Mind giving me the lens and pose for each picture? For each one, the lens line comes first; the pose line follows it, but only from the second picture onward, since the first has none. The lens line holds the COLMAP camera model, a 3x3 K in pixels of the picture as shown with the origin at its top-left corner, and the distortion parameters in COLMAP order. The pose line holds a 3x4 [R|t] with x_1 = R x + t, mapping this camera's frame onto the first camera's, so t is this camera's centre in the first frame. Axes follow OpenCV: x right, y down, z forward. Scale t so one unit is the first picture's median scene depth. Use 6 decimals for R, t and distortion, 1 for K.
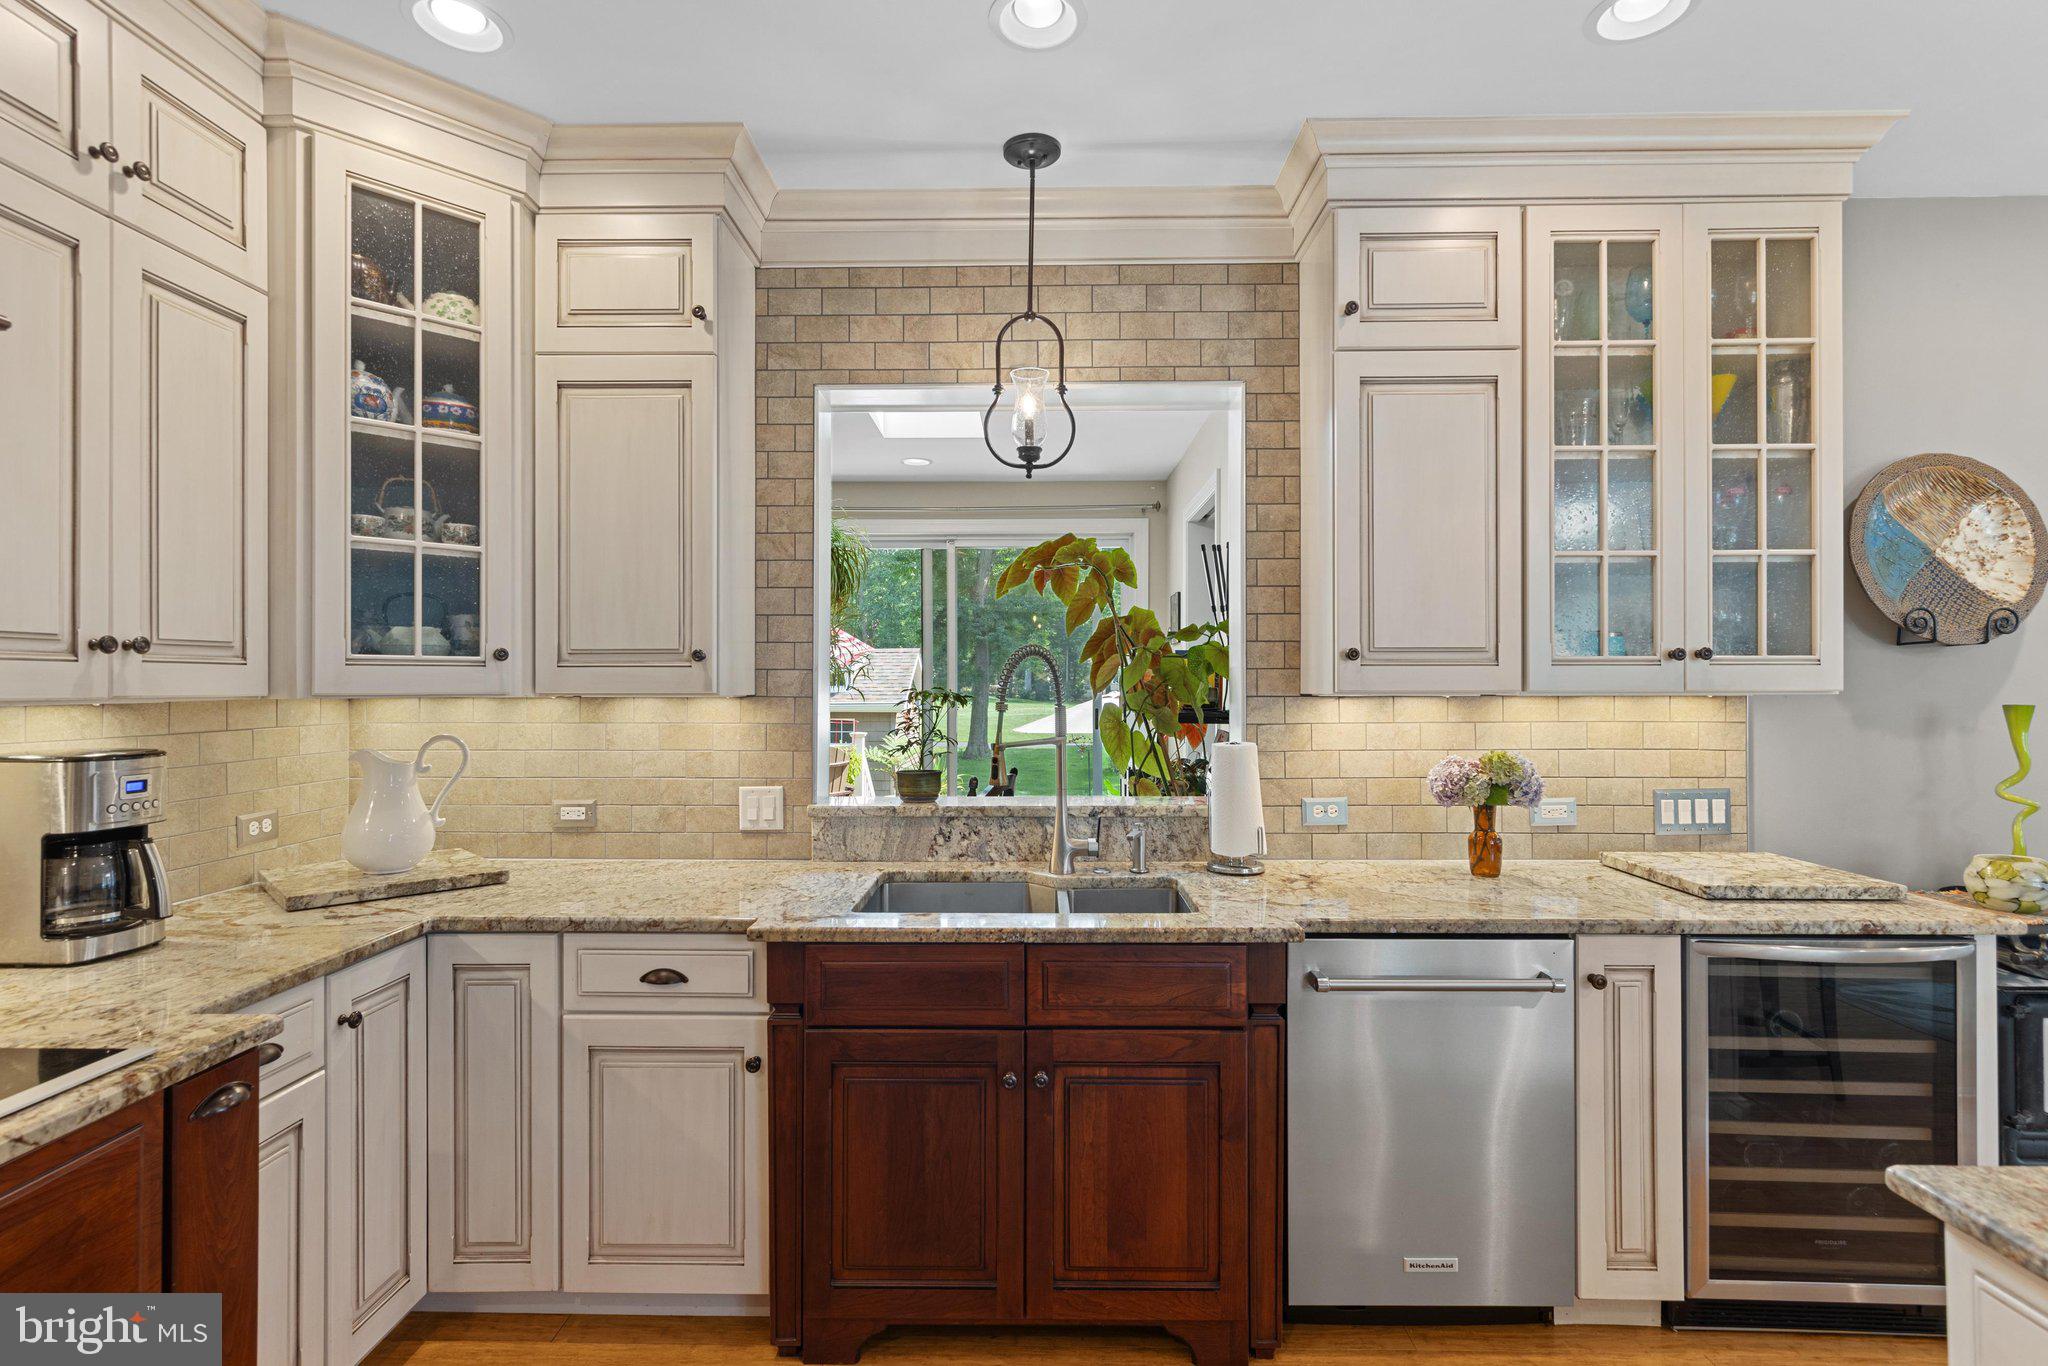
lens RADIAL K [[954.6, 0, 1023.3], [0, 954.6, 679.6], [0, 0, 1]] dist [0.005372, 0.000287]
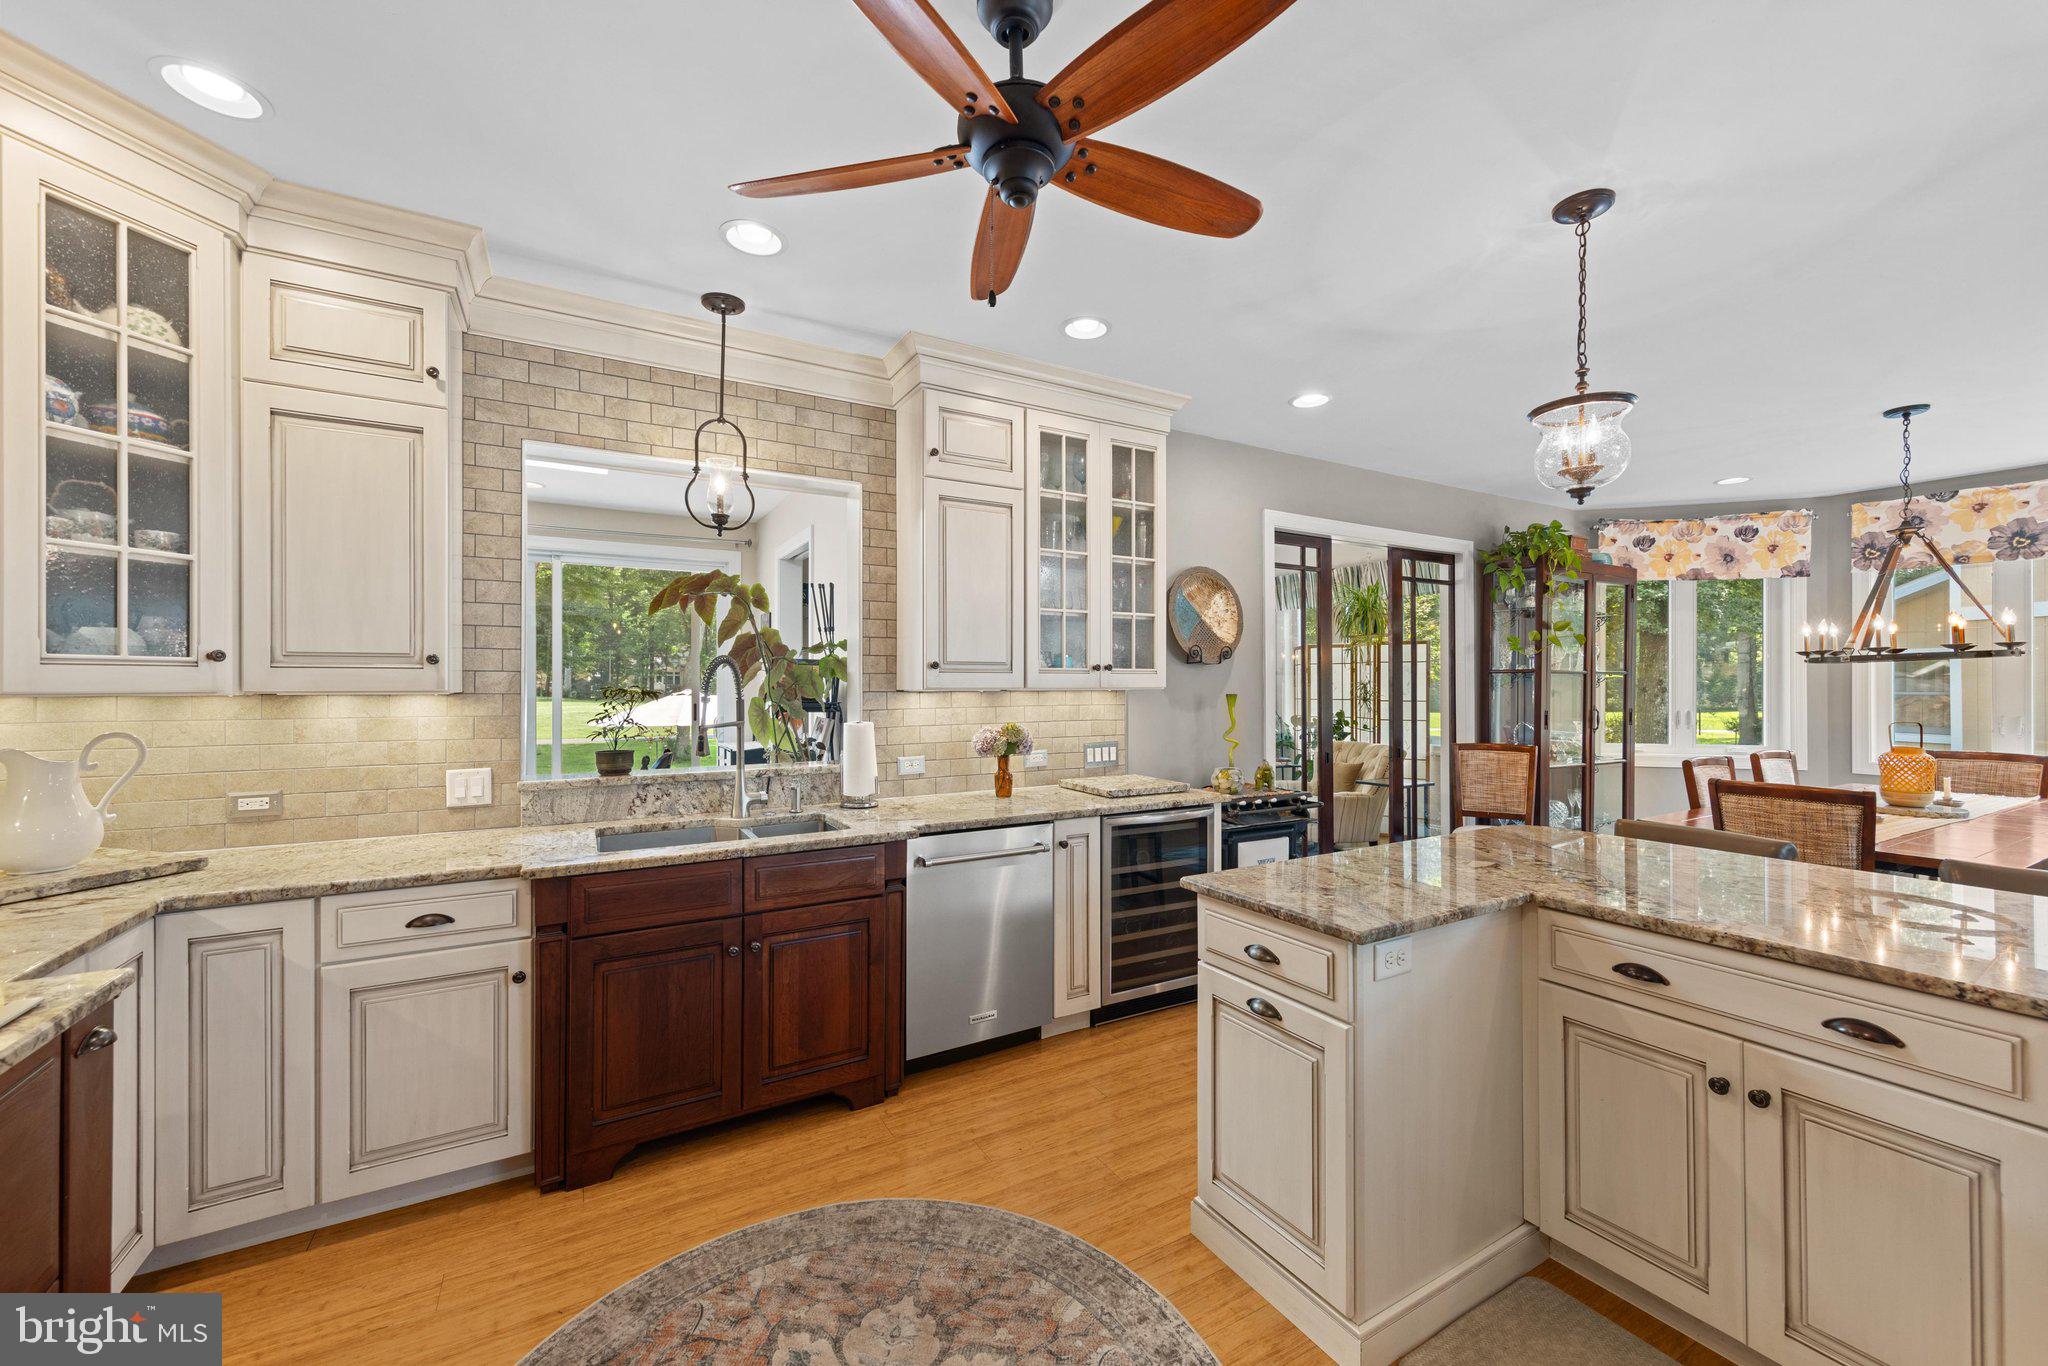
lens RADIAL K [[791.8, 0, 1024.0], [0, 791.8, 683.0], [0, 0, 1]] dist [0.008730, -0.000107]
pose [[0.861277, 0.001126, 0.508134, -0.207754], [-0.003104, 0.999991, 0.003044, -0.000860], [-0.508126, -0.004199, 0.861273, -0.236160]]
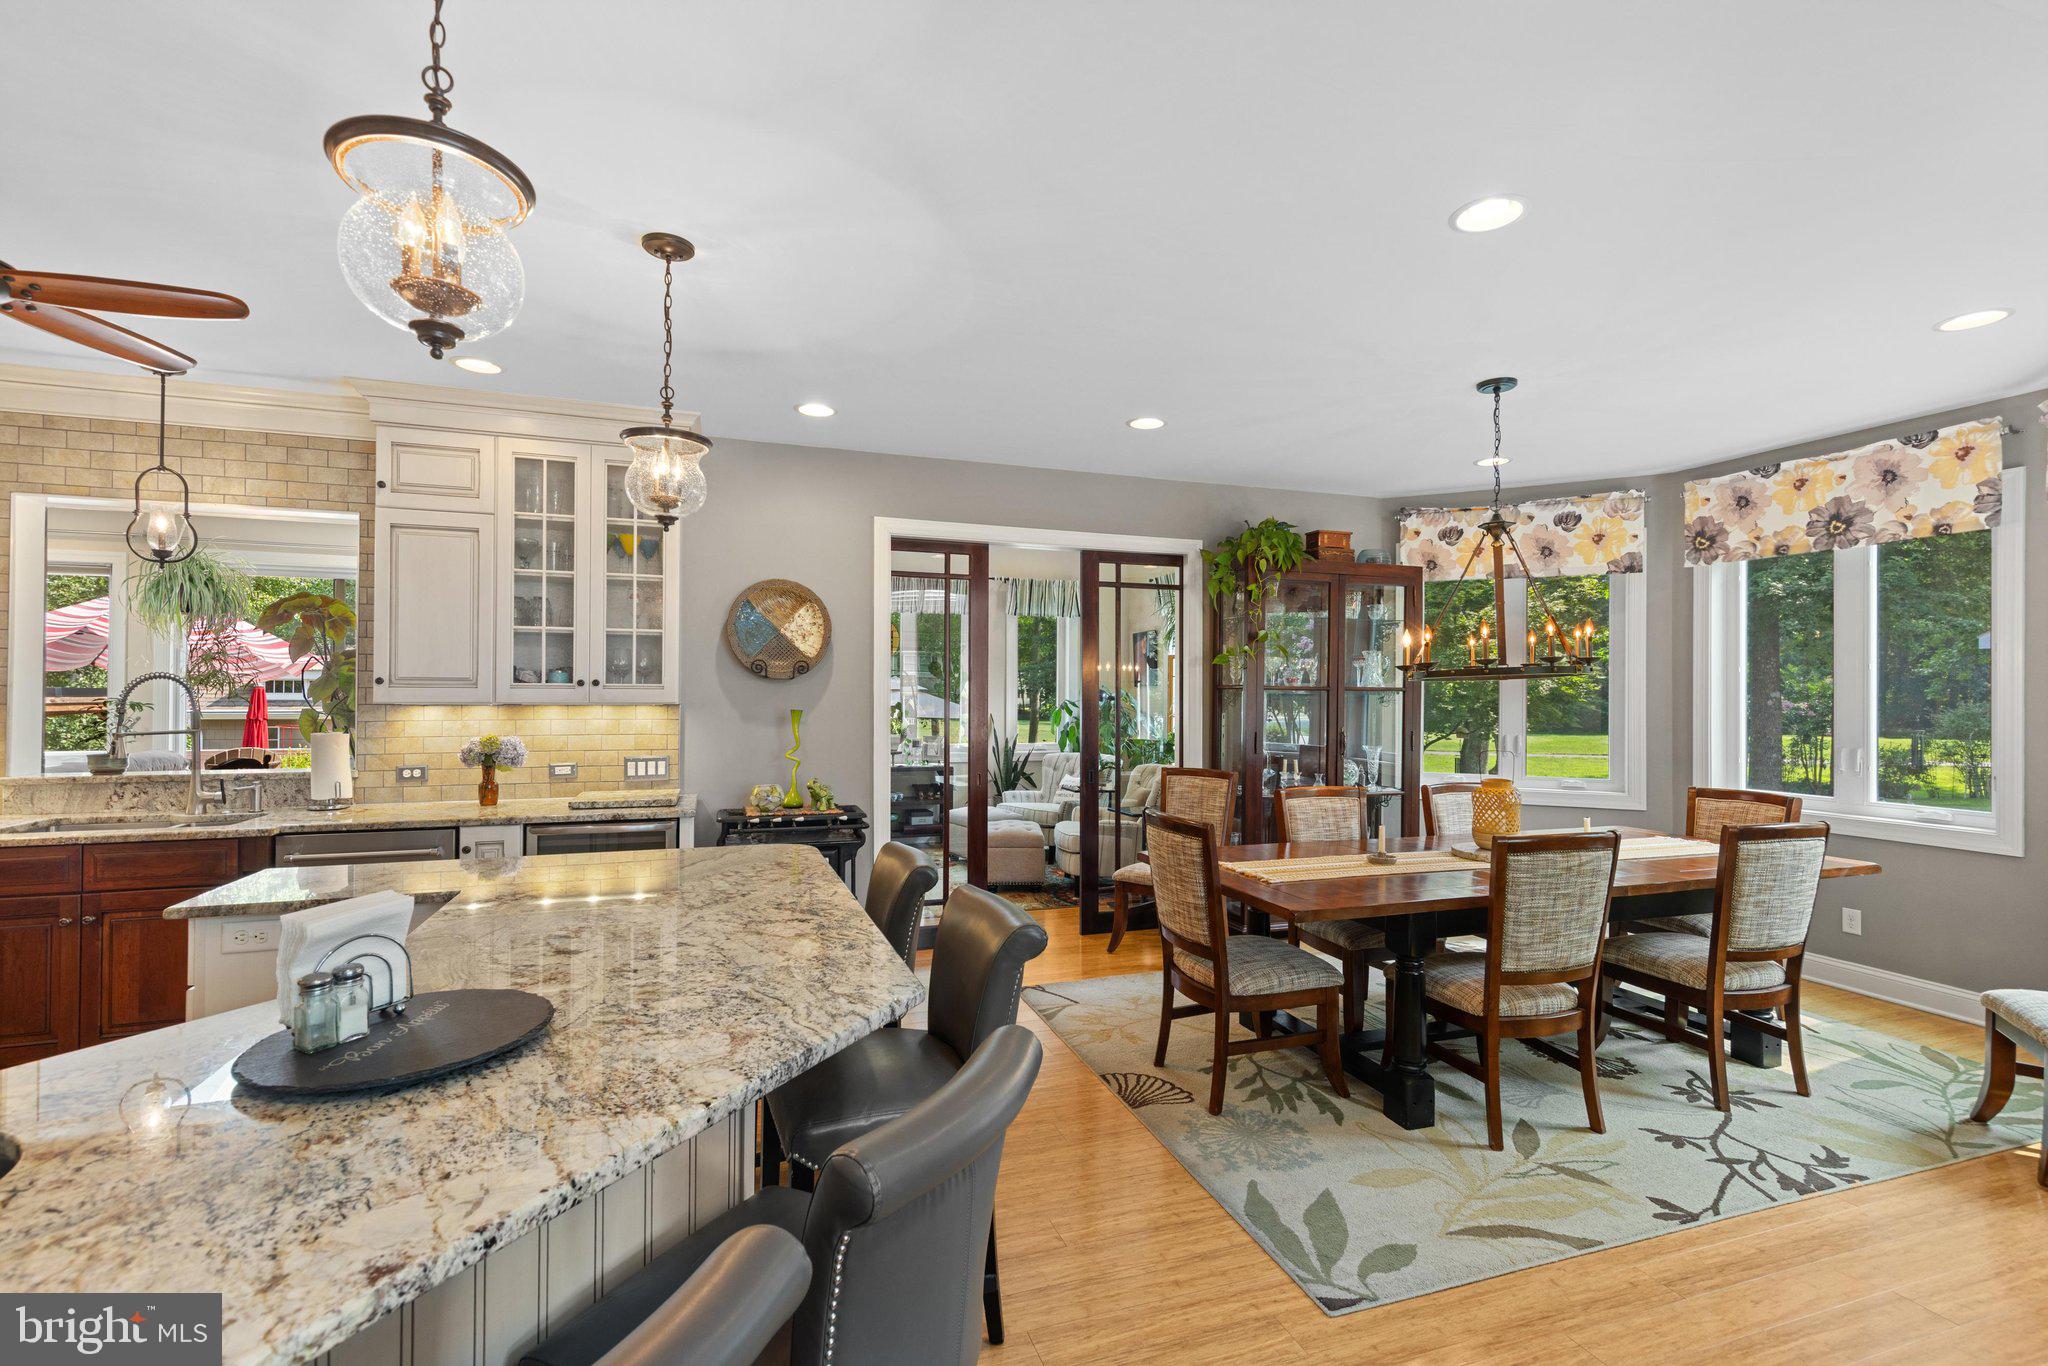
lens RADIAL K [[909.3, 0, 1026.6], [0, 909.3, 689.9], [0, 0, 1]] dist [0.008606, -0.000410]
pose [[0.942129, 0.008439, 0.335146, 0.894169], [-0.008716, 0.999962, -0.000676, -0.018641], [-0.335139, -0.002284, 0.942166, -0.978072]]
